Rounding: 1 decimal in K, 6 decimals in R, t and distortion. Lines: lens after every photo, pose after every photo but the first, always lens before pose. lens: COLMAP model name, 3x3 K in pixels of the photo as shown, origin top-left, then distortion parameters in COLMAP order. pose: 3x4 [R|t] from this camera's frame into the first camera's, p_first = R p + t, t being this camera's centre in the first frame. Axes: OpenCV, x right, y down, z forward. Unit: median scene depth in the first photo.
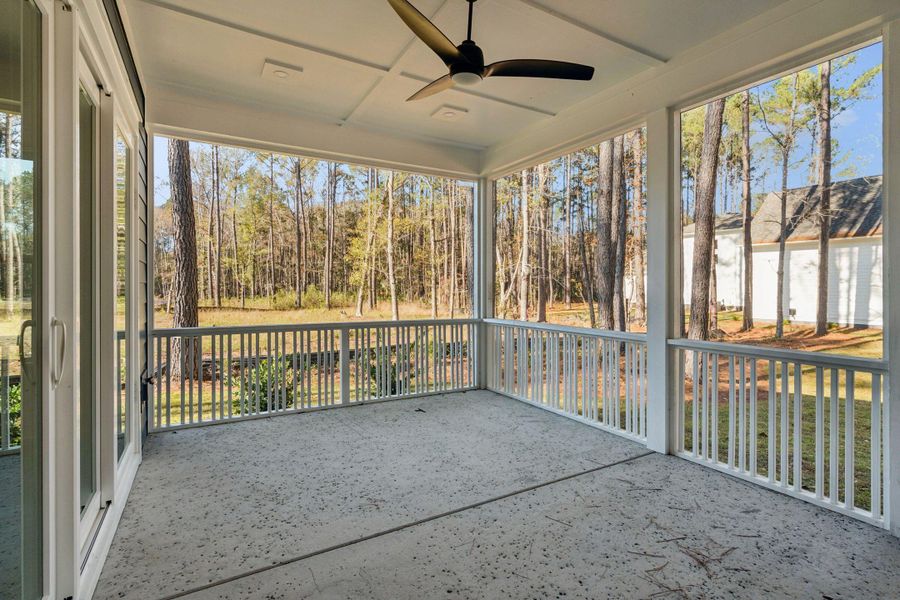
lens RADIAL K [[407.0, 0, 446.2], [0, 407.0, 294.7], [0, 0, 1]] dist [-0.026406, -0.000174]
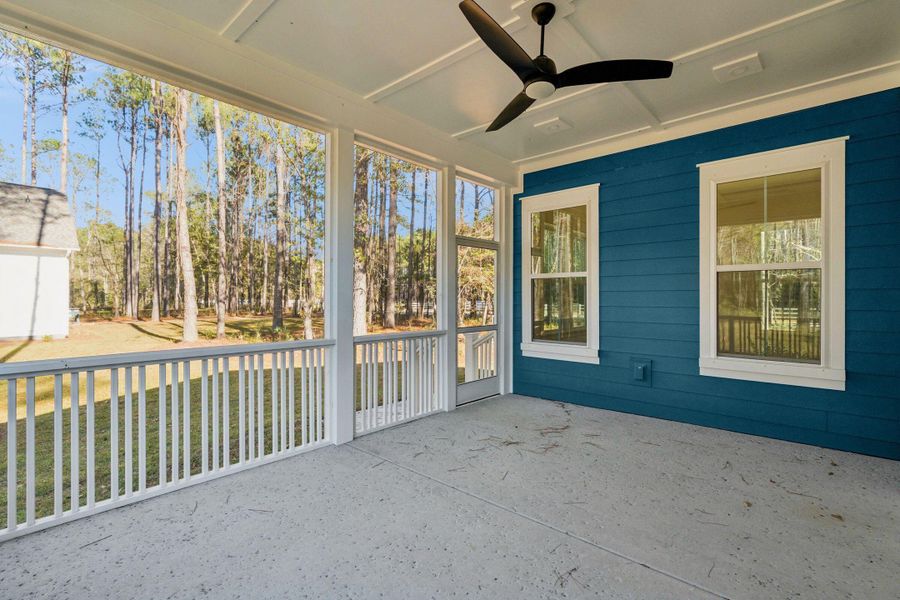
lens RADIAL K [[407.0, 0, 451.8], [0, 407.0, 297.0], [0, 0, 1]] dist [-0.026406, -0.000174]
pose [[-0.304045, 0.001222, 0.952657, -0.736449], [0.005024, 0.999987, 0.000320, 0.001172], [-0.952645, 0.004884, -0.304047, 1.291944]]
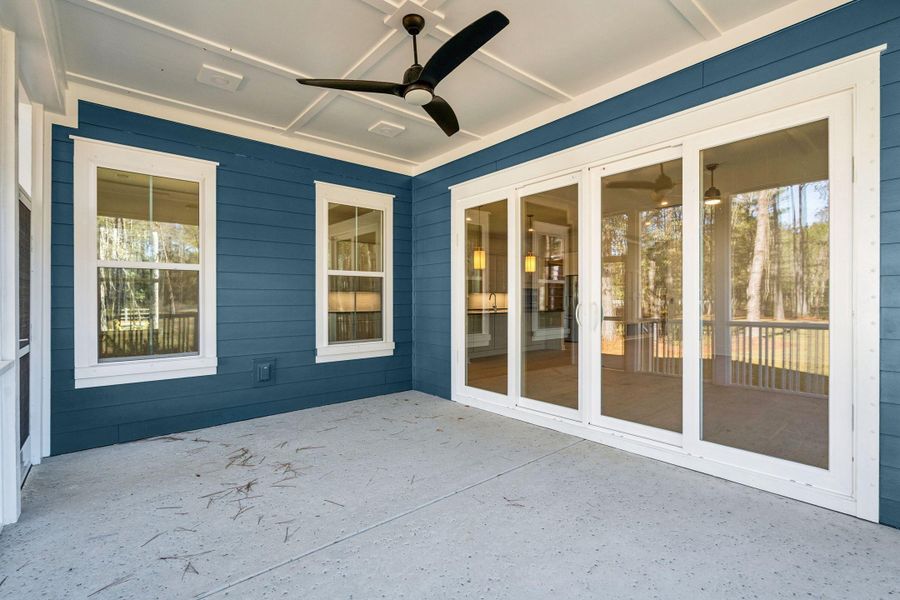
lens RADIAL K [[407.0, 0, 459.9], [0, 407.0, 300.5], [0, 0, 1]] dist [-0.026406, -0.000174]
pose [[-0.980415, -0.000176, -0.196942, 0.136820], [-0.002749, 0.999914, 0.012789, 0.001995], [0.196923, 0.013080, -0.980332, 1.779609]]
